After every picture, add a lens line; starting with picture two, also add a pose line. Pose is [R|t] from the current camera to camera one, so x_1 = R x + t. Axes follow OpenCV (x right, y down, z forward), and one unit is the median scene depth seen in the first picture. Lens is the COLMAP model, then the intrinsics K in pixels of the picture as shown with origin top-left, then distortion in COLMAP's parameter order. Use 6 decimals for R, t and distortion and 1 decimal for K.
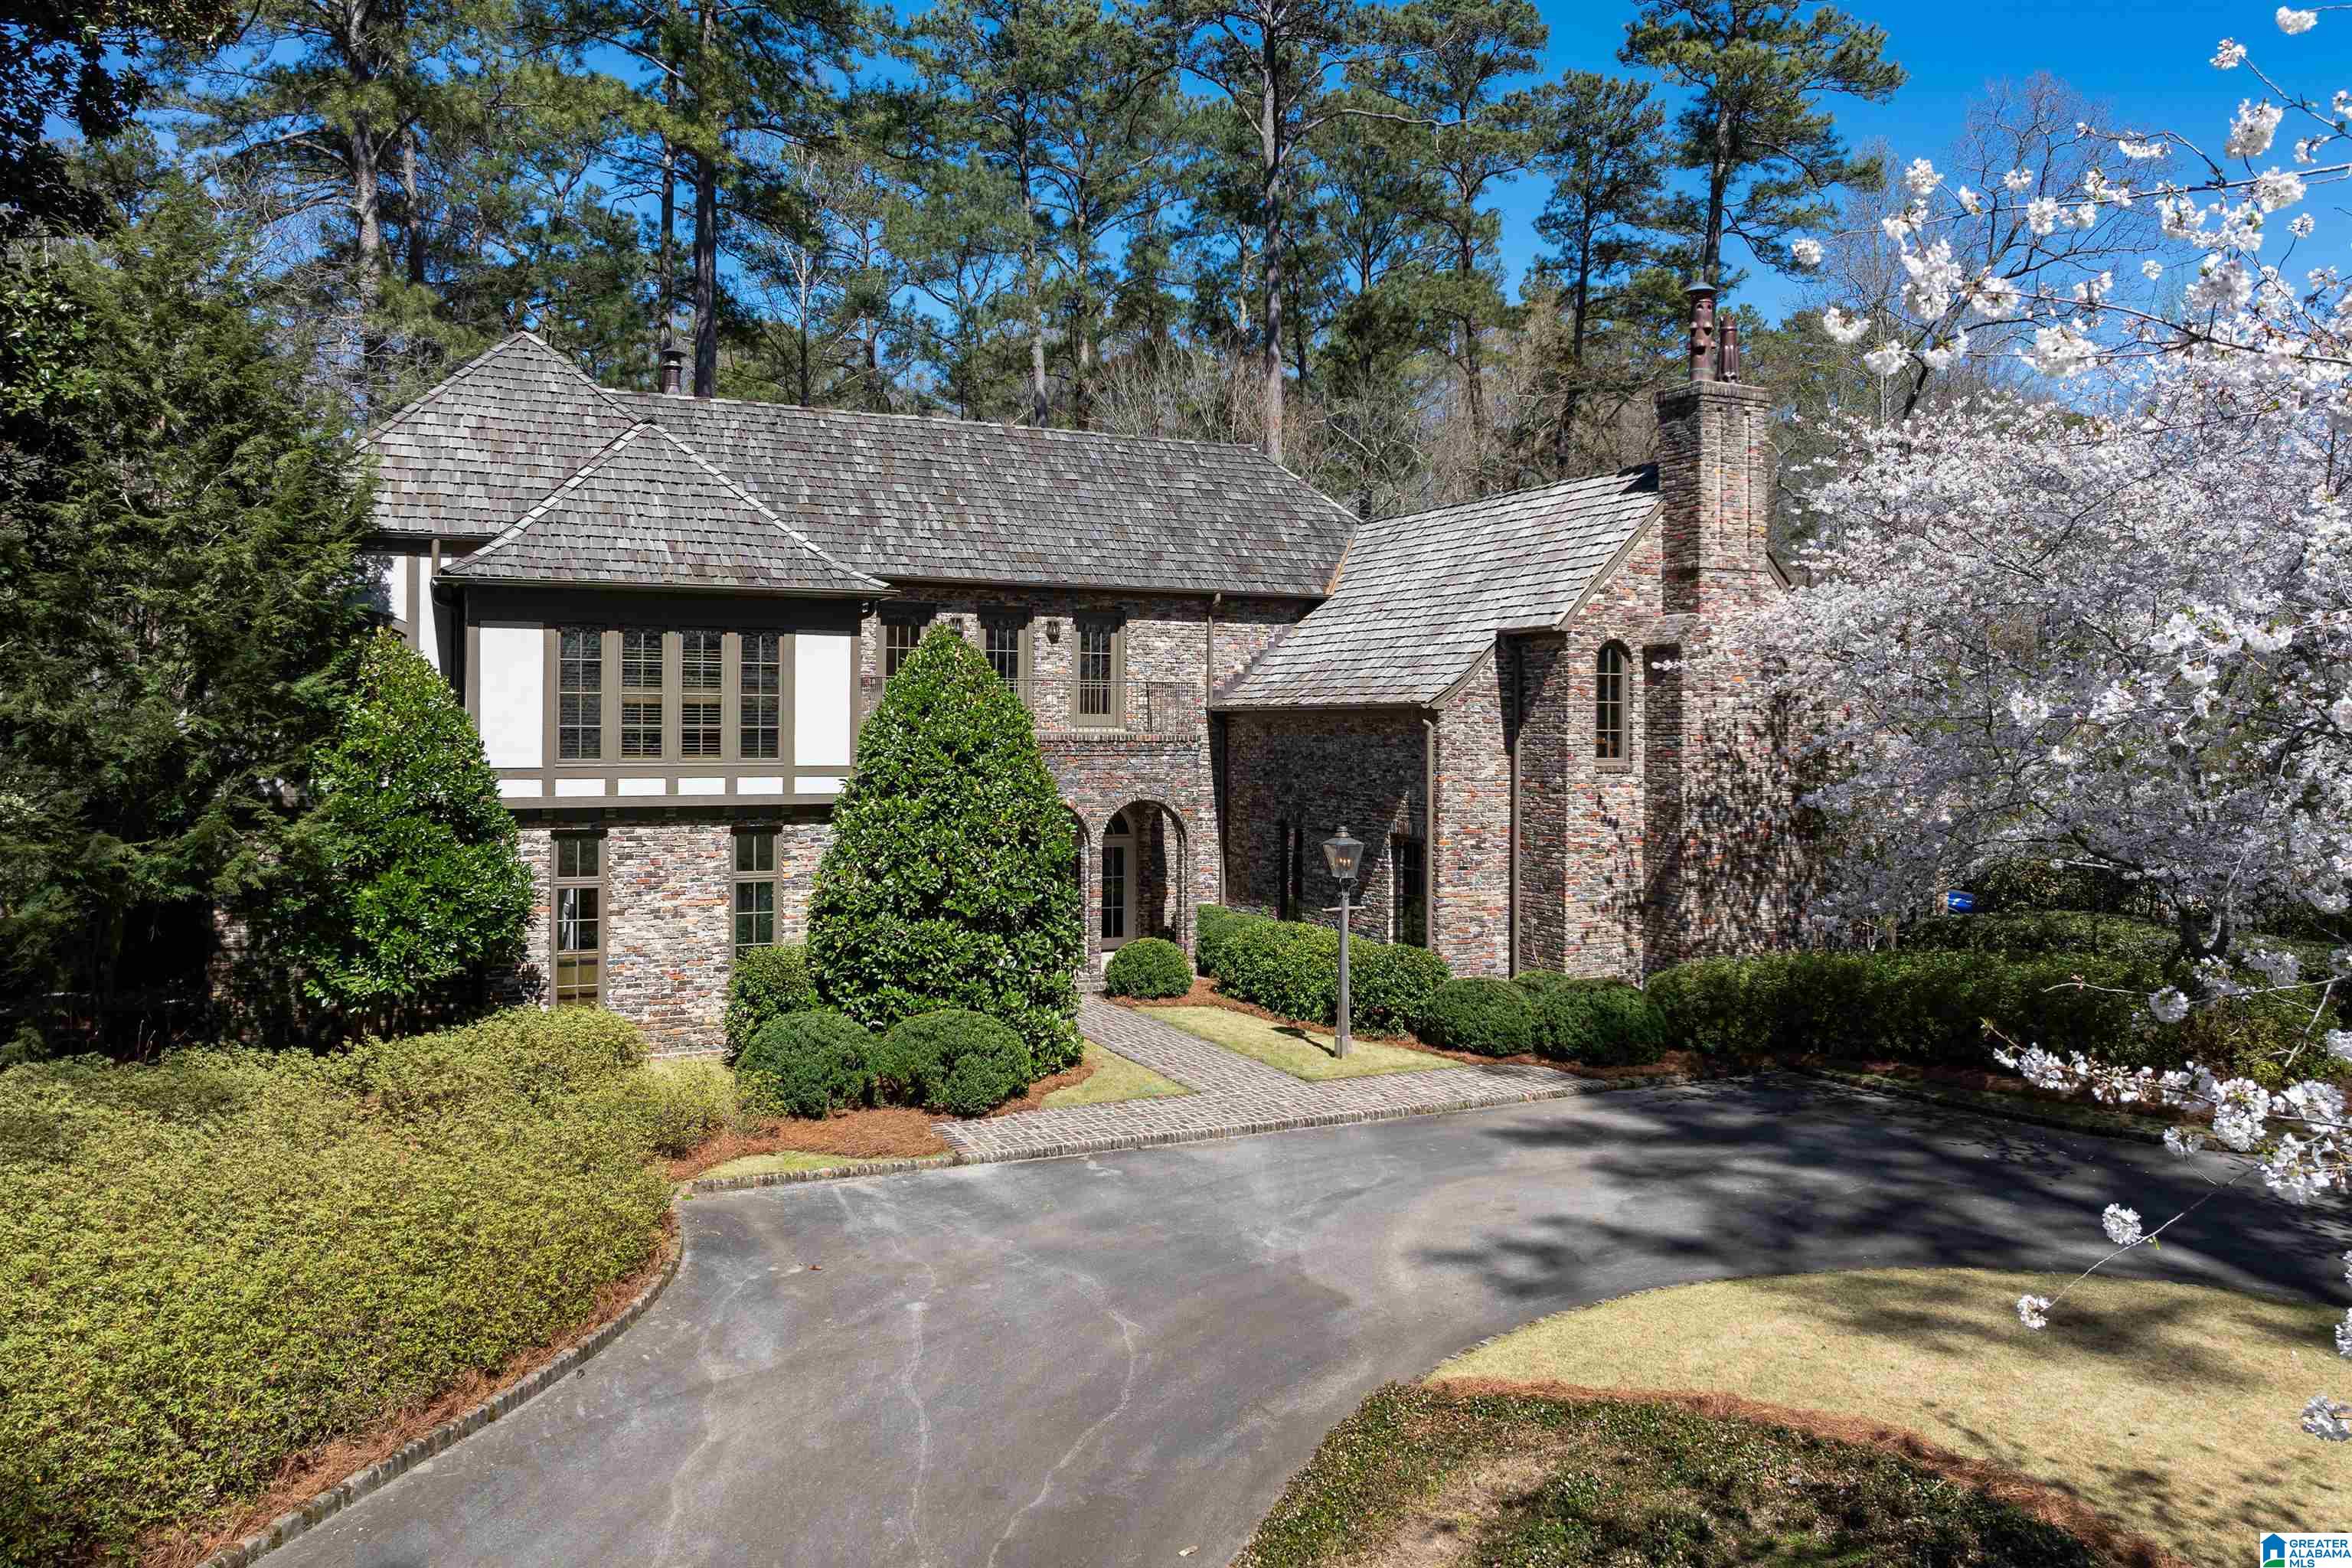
lens RADIAL K [[1686.4, 0, 1182.4], [0, 1686.4, 746.3], [0, 0, 1]] dist [-0.009554, -0.059184]
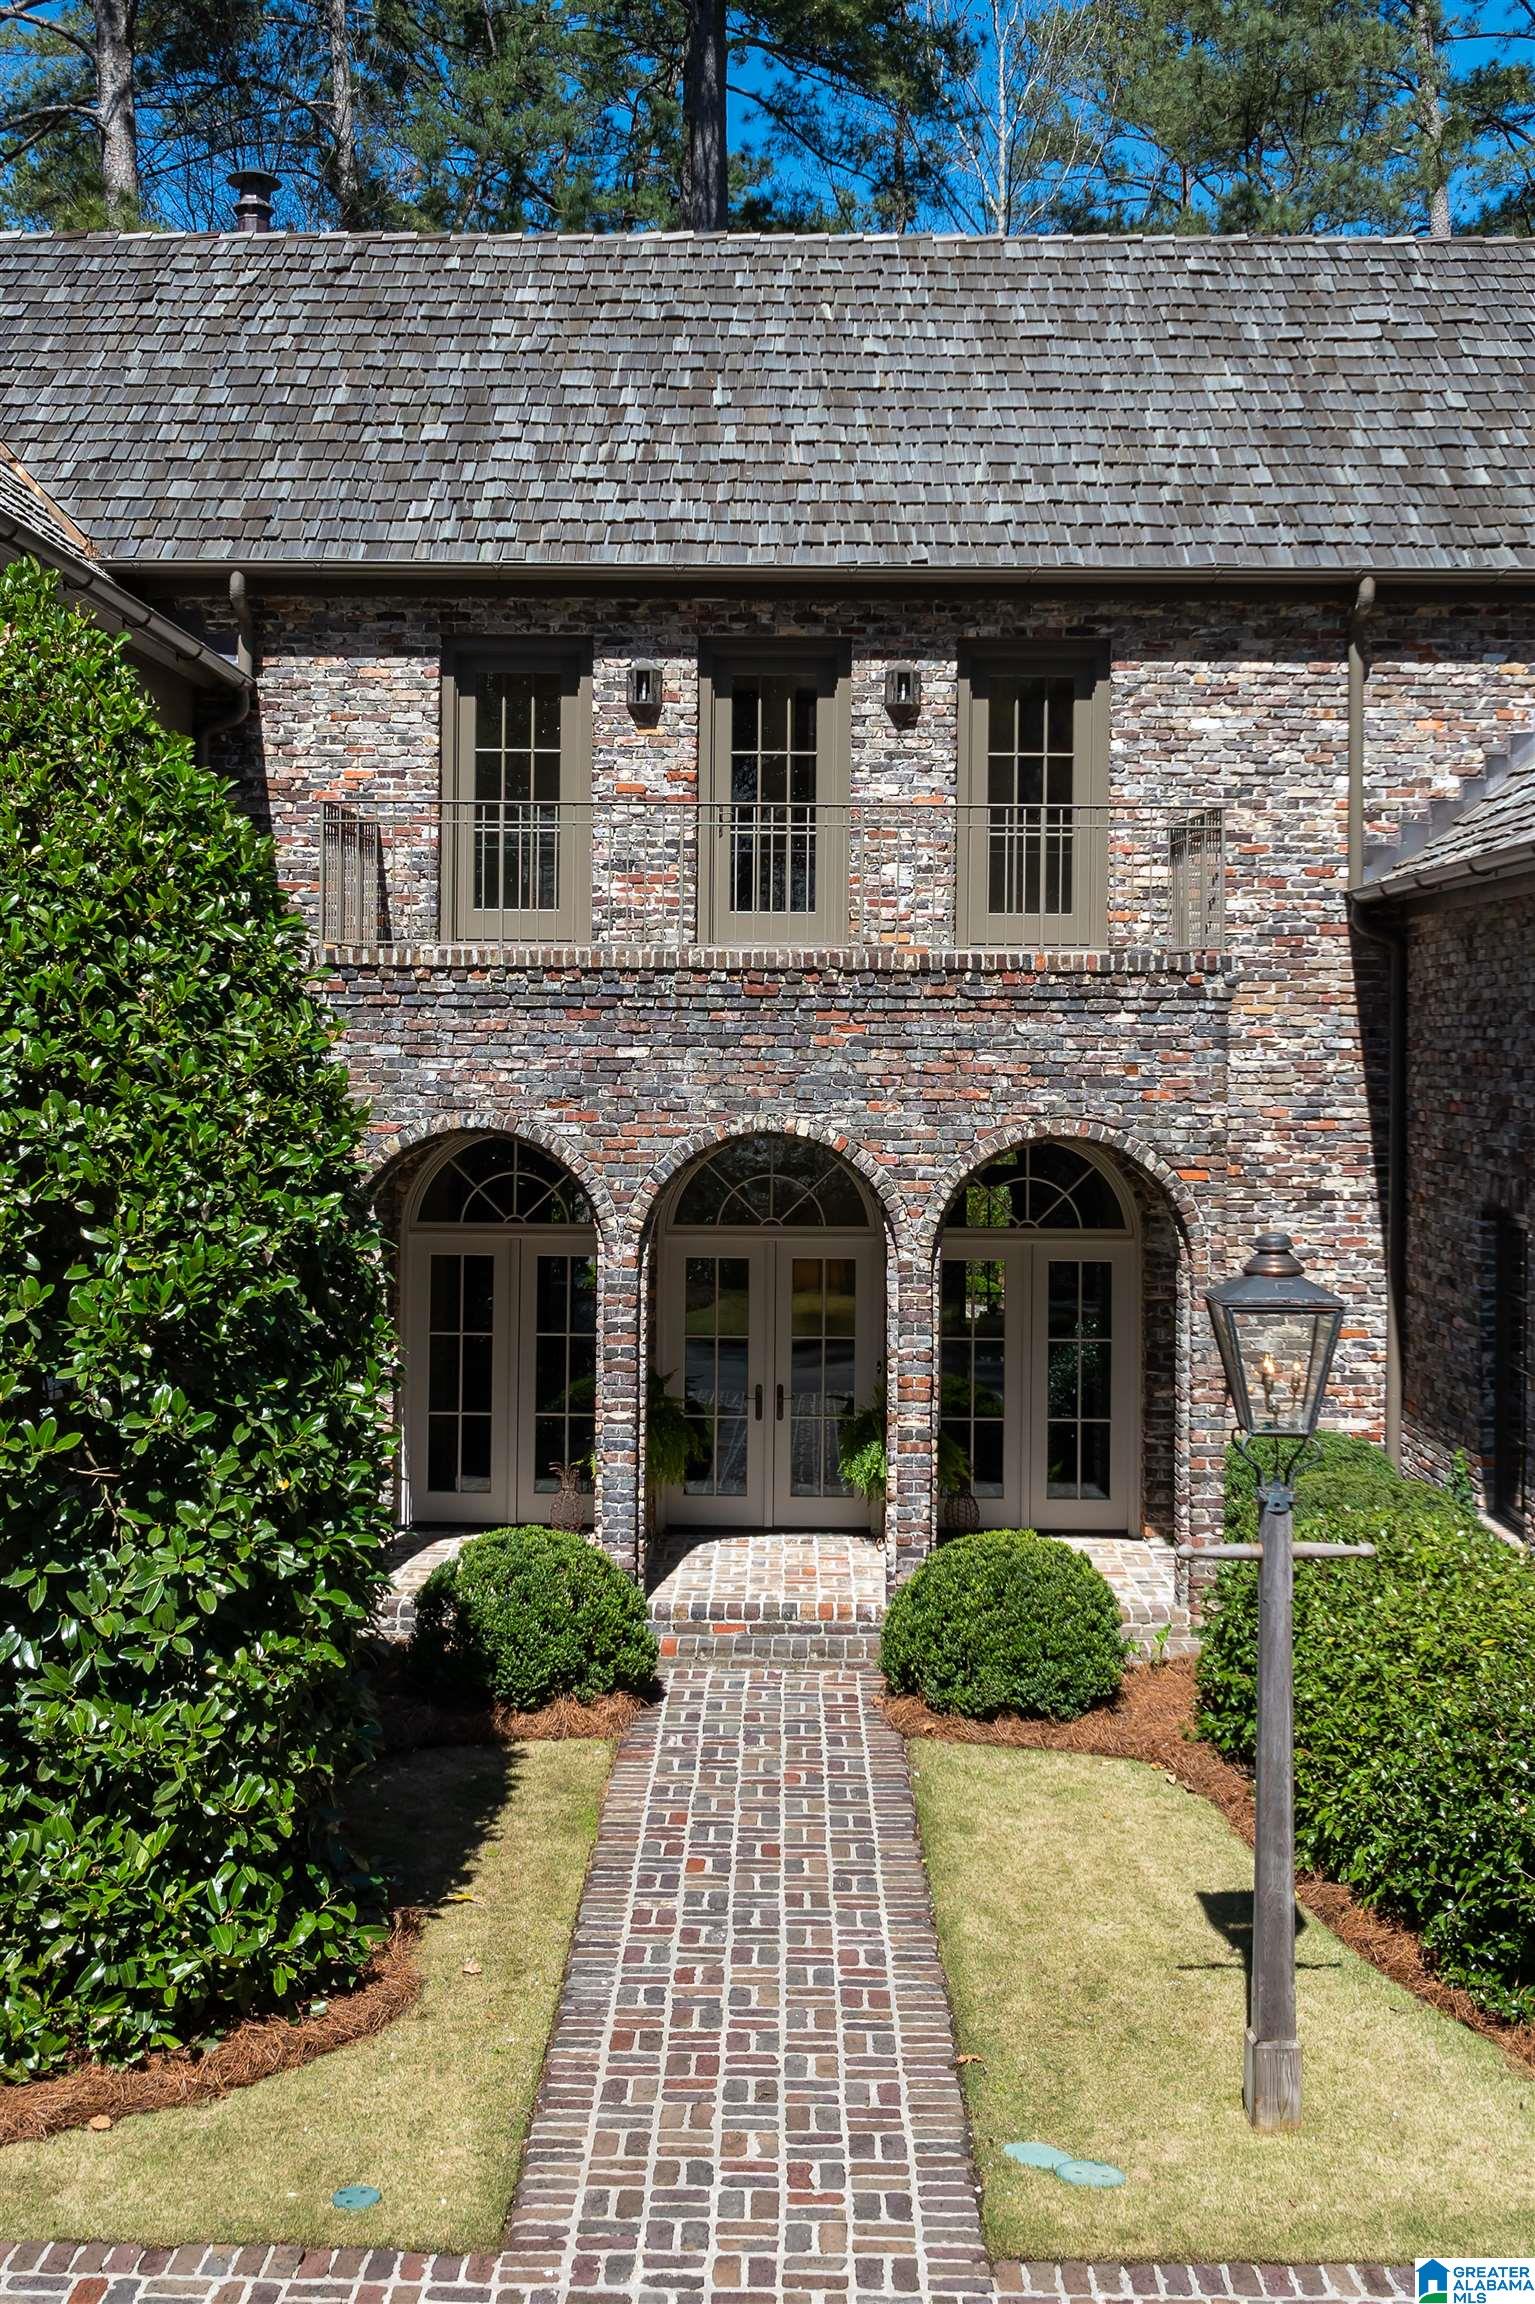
lens RADIAL K [[2498.1, 0, 761.4], [0, 2498.1, 1047.2], [0, 0, 1]] dist [-0.011219, -0.064423]
pose [[0.894228, 0.002515, -0.447604, 0.179880], [-0.007756, 0.999921, -0.009876, 0.021398], [0.447544, 0.012303, 0.894177, 0.565485]]
